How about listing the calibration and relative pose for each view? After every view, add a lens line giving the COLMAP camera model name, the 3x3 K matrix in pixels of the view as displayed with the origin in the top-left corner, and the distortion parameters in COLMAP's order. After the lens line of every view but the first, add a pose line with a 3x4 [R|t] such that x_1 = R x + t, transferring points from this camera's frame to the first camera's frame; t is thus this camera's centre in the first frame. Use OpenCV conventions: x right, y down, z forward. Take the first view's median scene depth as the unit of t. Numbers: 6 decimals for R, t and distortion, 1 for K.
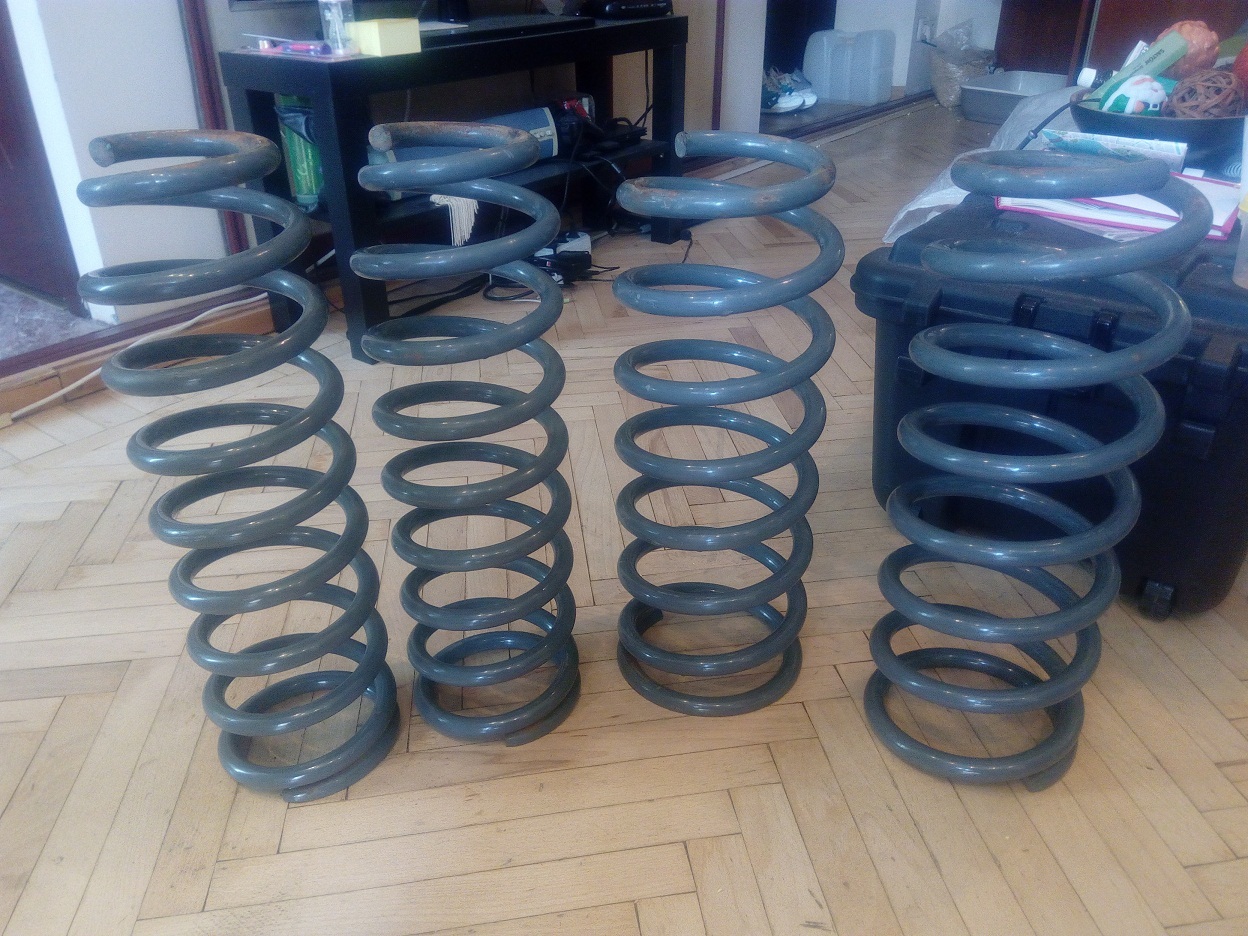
lens RADIAL K [[980.2, 0, 624.8], [0, 980.2, 494.1], [0, 0, 1]] dist [0.110052, -0.181802]
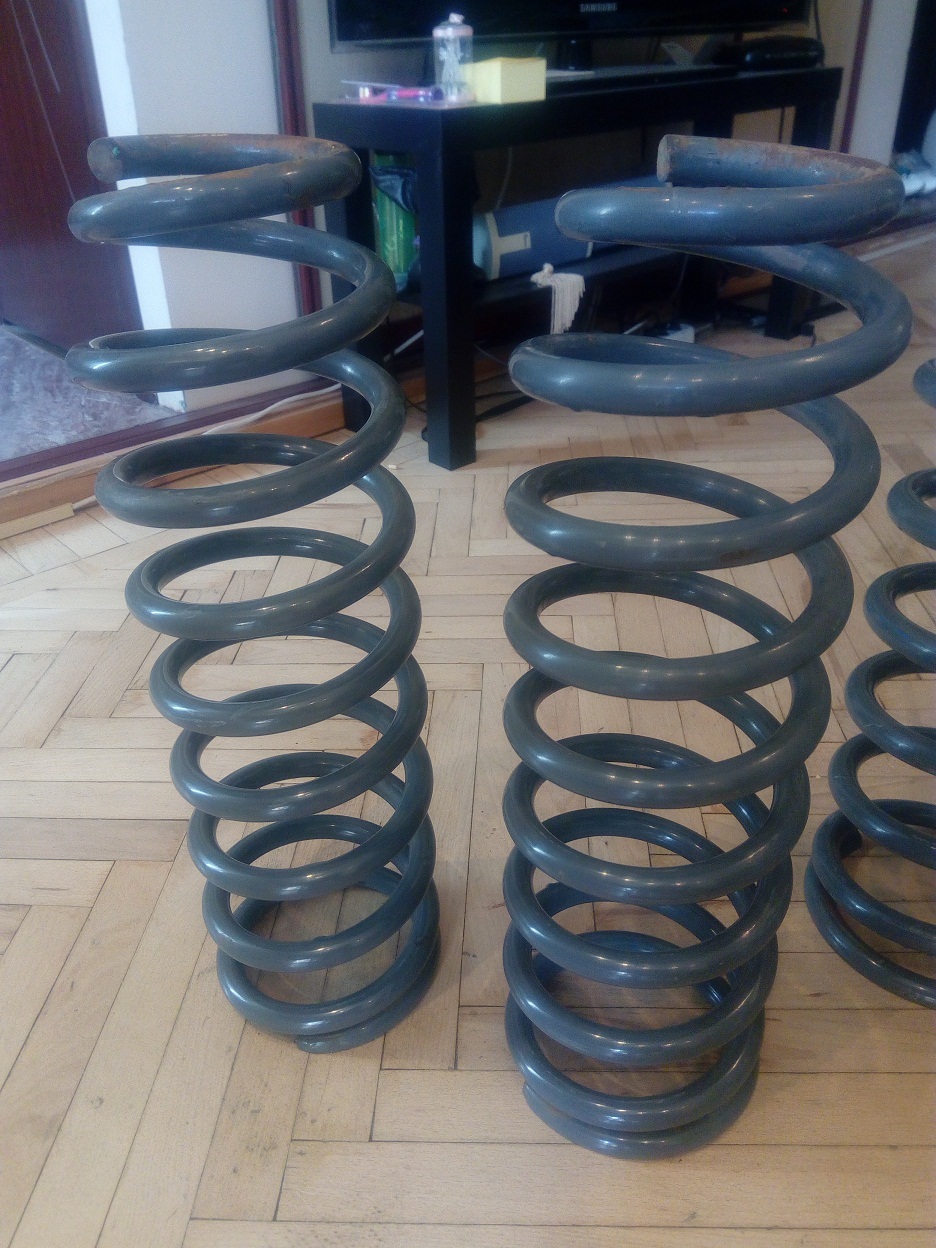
lens RADIAL K [[980.2, 0, 446.5], [0, 980.2, 632.6], [0, 0, 1]] dist [0.110052, -0.181802]
pose [[0.979968, 0.082399, -0.181312, -0.086052], [-0.075885, 0.996207, 0.042582, -0.023568], [0.184133, -0.027970, 0.982503, 0.133236]]
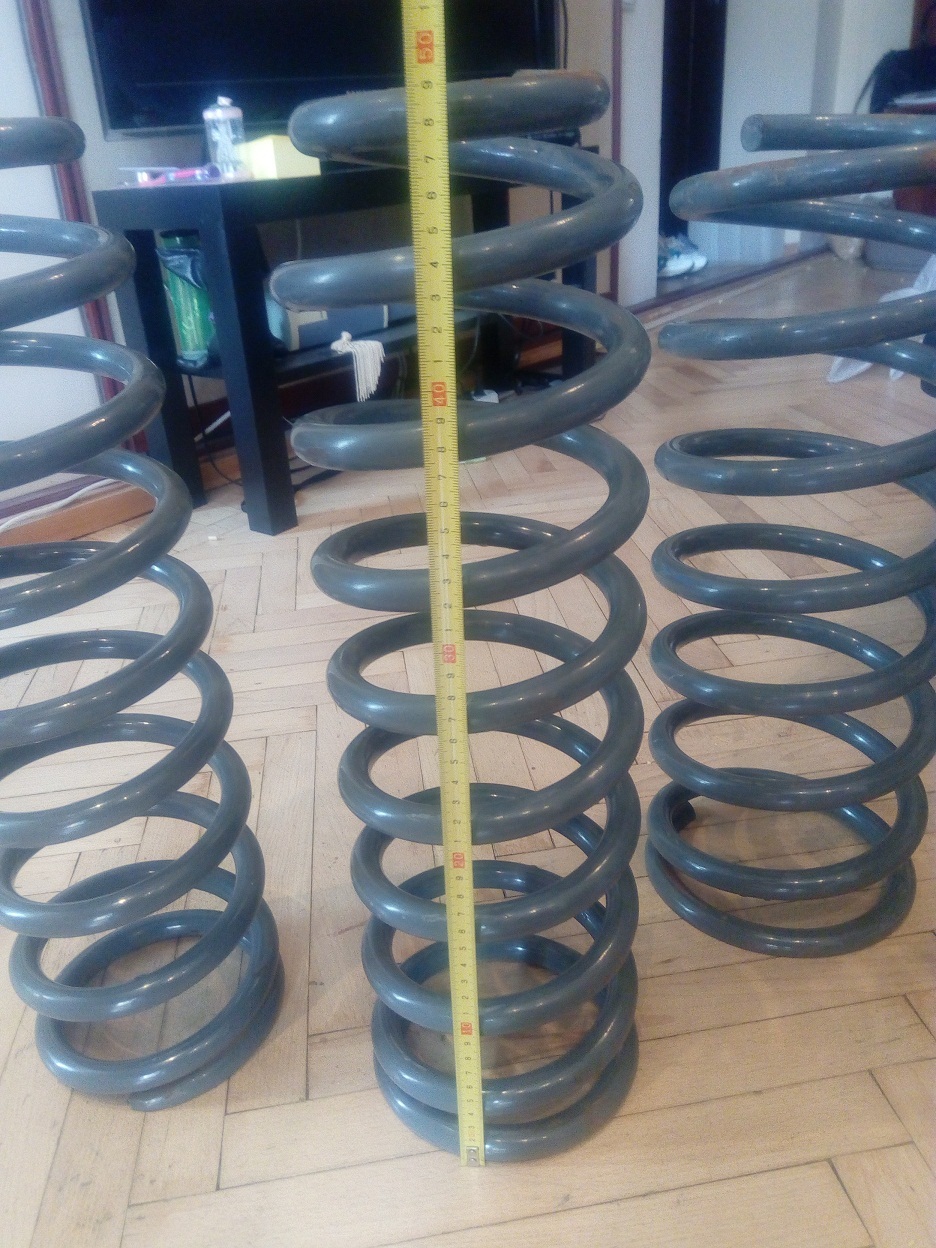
lens RADIAL K [[980.2, 0, 446.5], [0, 980.2, 632.6], [0, 0, 1]] dist [0.110052, -0.181802]
pose [[0.997924, -0.047228, -0.043776, -0.066538], [0.044339, 0.996915, -0.064772, 0.016267], [0.046700, 0.062697, 0.996939, 0.142181]]
